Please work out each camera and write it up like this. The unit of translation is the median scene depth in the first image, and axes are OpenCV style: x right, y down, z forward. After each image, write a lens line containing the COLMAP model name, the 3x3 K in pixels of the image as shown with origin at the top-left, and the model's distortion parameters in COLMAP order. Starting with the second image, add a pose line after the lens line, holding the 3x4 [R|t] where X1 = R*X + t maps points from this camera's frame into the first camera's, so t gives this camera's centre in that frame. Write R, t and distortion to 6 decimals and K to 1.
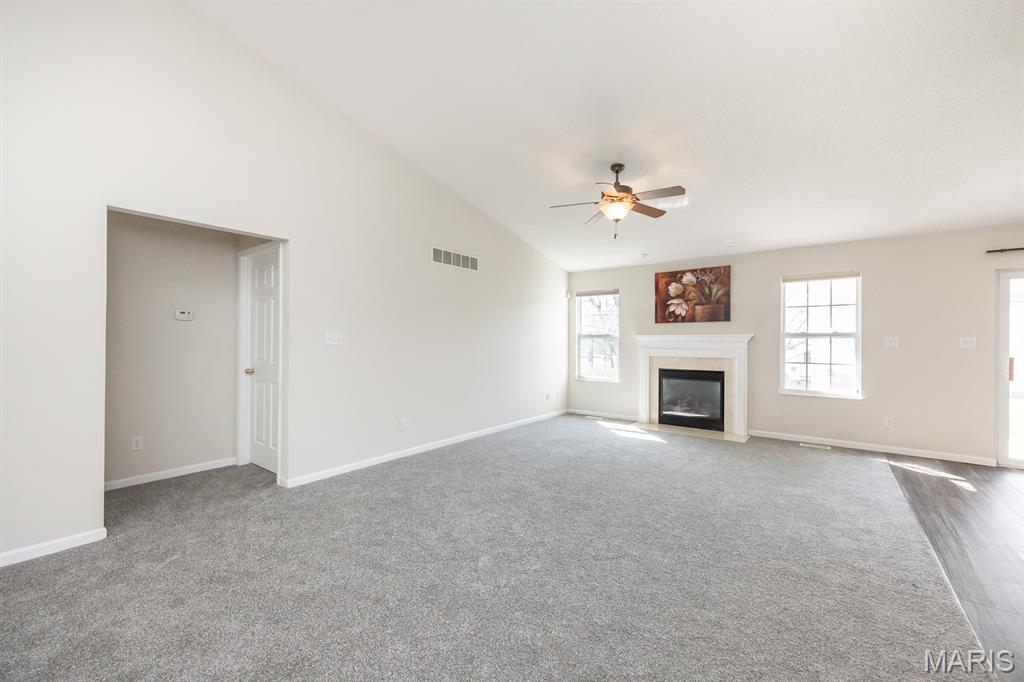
lens RADIAL K [[402.7, 0, 520.4], [0, 402.7, 336.5], [0, 0, 1]] dist [-0.001148, -0.000467]
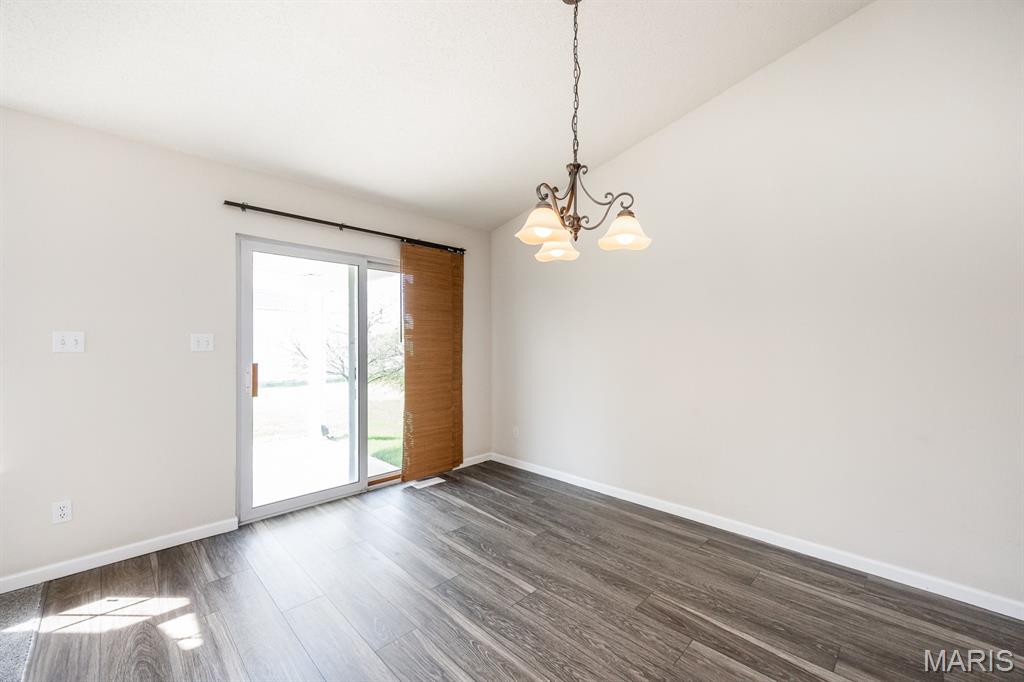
lens RADIAL K [[420.6, 0, 507.7], [0, 420.6, 341.1], [0, 0, 1]] dist [0.002285, 0.000186]
pose [[0.144912, 0.003485, 0.989438, 0.376266], [0.001935, 0.999991, -0.003806, 0.011654], [-0.989443, 0.002466, 0.144904, 0.307598]]
